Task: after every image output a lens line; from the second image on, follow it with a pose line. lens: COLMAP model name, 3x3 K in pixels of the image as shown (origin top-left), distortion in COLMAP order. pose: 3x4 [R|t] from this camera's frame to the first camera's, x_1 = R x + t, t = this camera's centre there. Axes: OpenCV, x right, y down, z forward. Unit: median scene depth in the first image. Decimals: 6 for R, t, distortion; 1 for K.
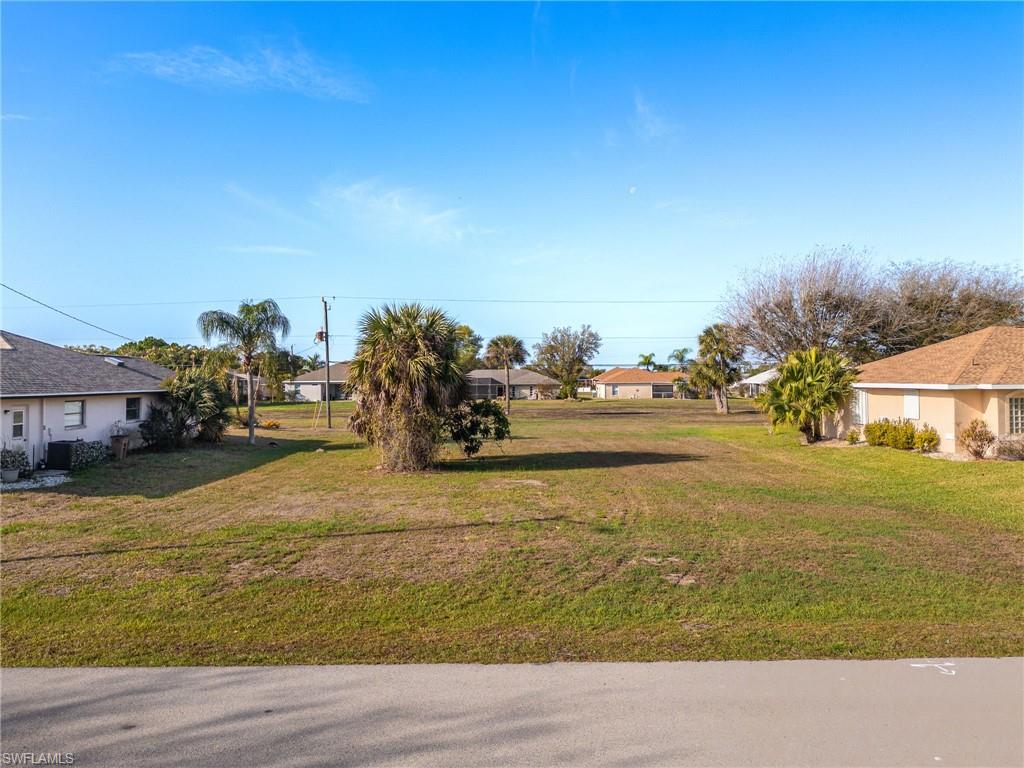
lens RADIAL K [[773.7, 0, 500.8], [0, 773.7, 384.4], [0, 0, 1]] dist [0.010283, -0.003266]
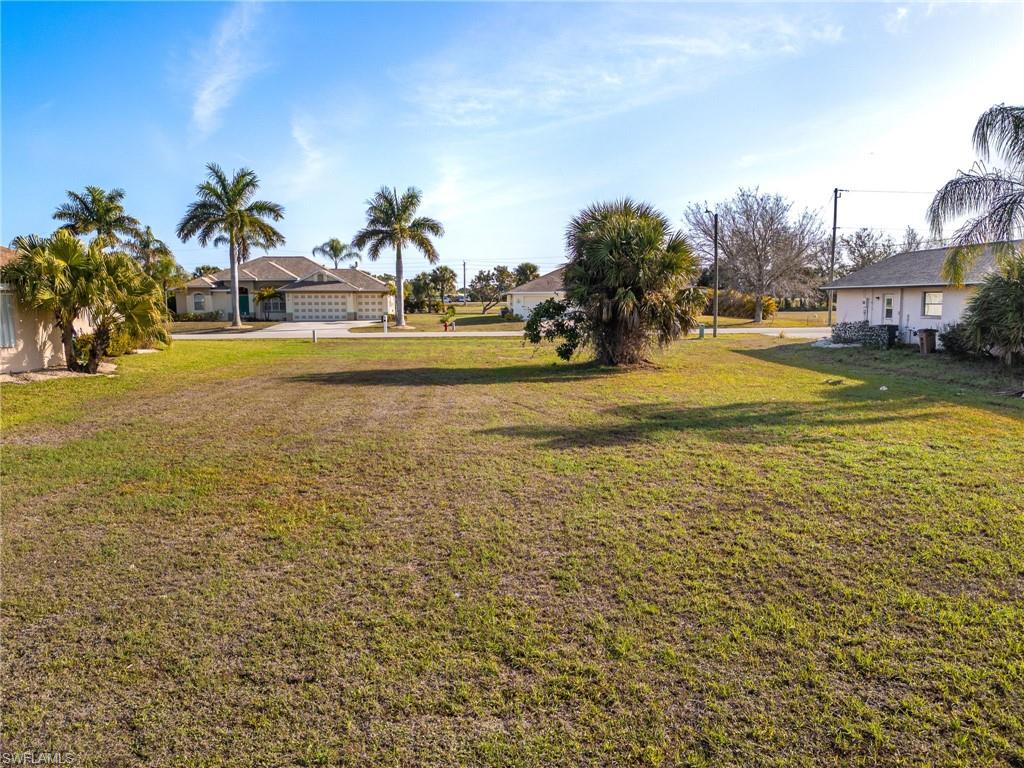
lens RADIAL K [[749.8, 0, 512.8], [0, 749.8, 378.5], [0, 0, 1]] dist [0.044805, -0.059473]
pose [[-0.999037, 0.018610, -0.039732, 0.058787], [0.013980, 0.993408, 0.113772, 0.011501], [0.041588, 0.113107, -0.992712, 1.719650]]
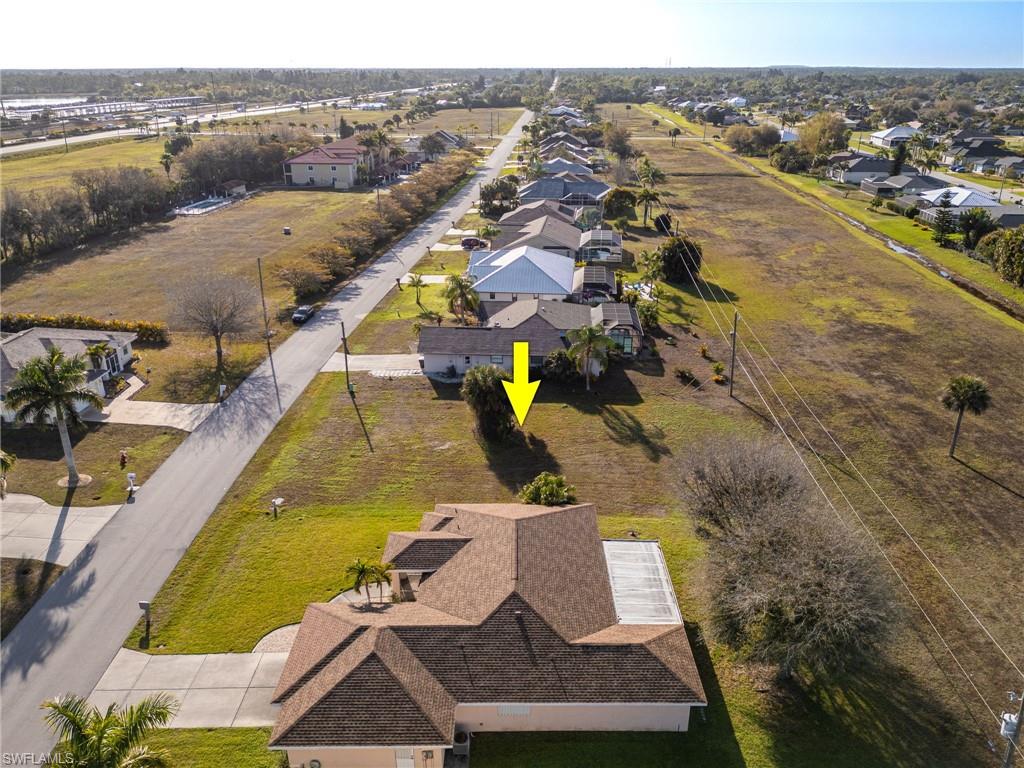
lens RADIAL K [[738.6, 0, 514.0], [0, 738.6, 390.6], [0, 0, 1]] dist [0.053148, -0.072800]
pose [[-0.047641, 0.401459, -0.914637, 1.772616], [-0.004615, 0.915579, 0.402112, -0.843531], [0.998854, 0.023378, -0.041767, 1.016985]]
